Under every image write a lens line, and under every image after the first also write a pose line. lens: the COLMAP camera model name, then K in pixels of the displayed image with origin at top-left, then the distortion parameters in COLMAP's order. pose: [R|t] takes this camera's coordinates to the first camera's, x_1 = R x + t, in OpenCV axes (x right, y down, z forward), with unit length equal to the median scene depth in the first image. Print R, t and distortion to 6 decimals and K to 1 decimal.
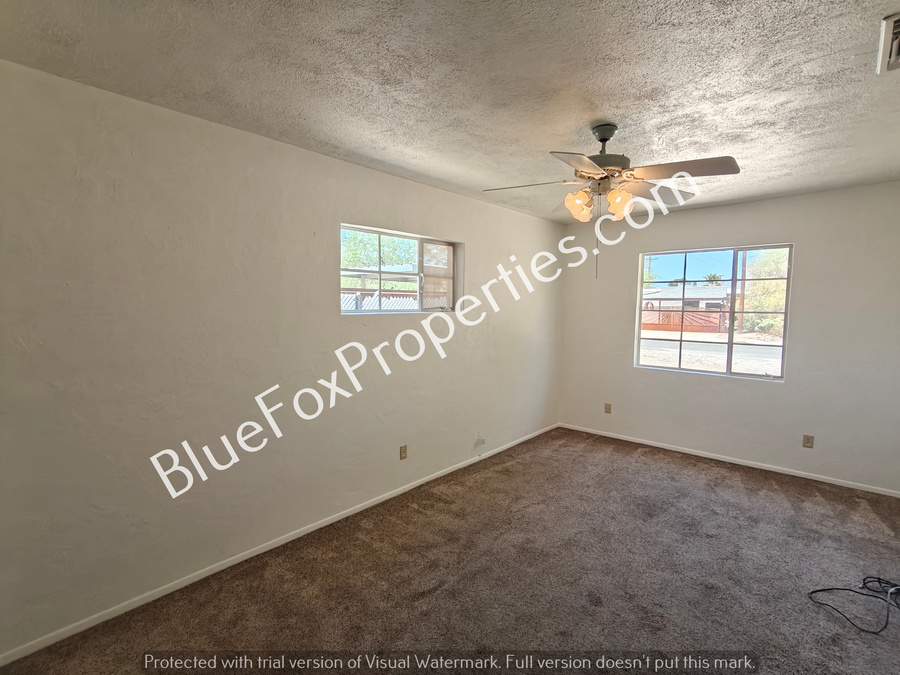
lens RADIAL K [[423.7, 0, 448.1], [0, 423.7, 336.1], [0, 0, 1]] dist [0.003817, 0.001445]
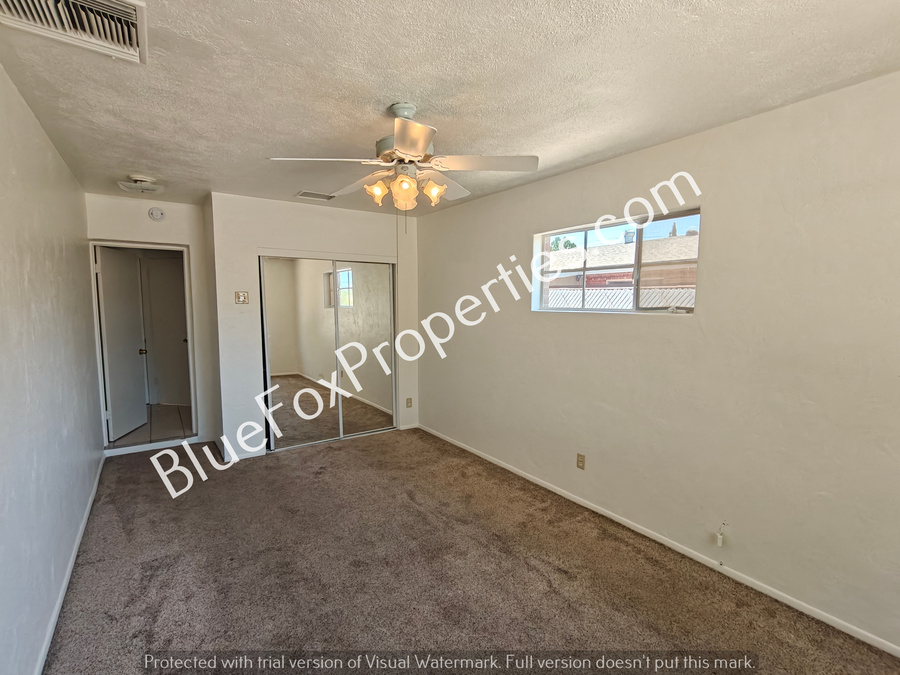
lens RADIAL K [[423.7, 0, 448.3], [0, 423.7, 338.7], [0, 0, 1]] dist [0.003817, 0.001445]
pose [[-0.211499, 0.084938, -0.973680, 1.039810], [-0.075645, 0.991806, 0.102951, -0.083874], [0.974446, 0.095428, -0.203341, 1.085891]]
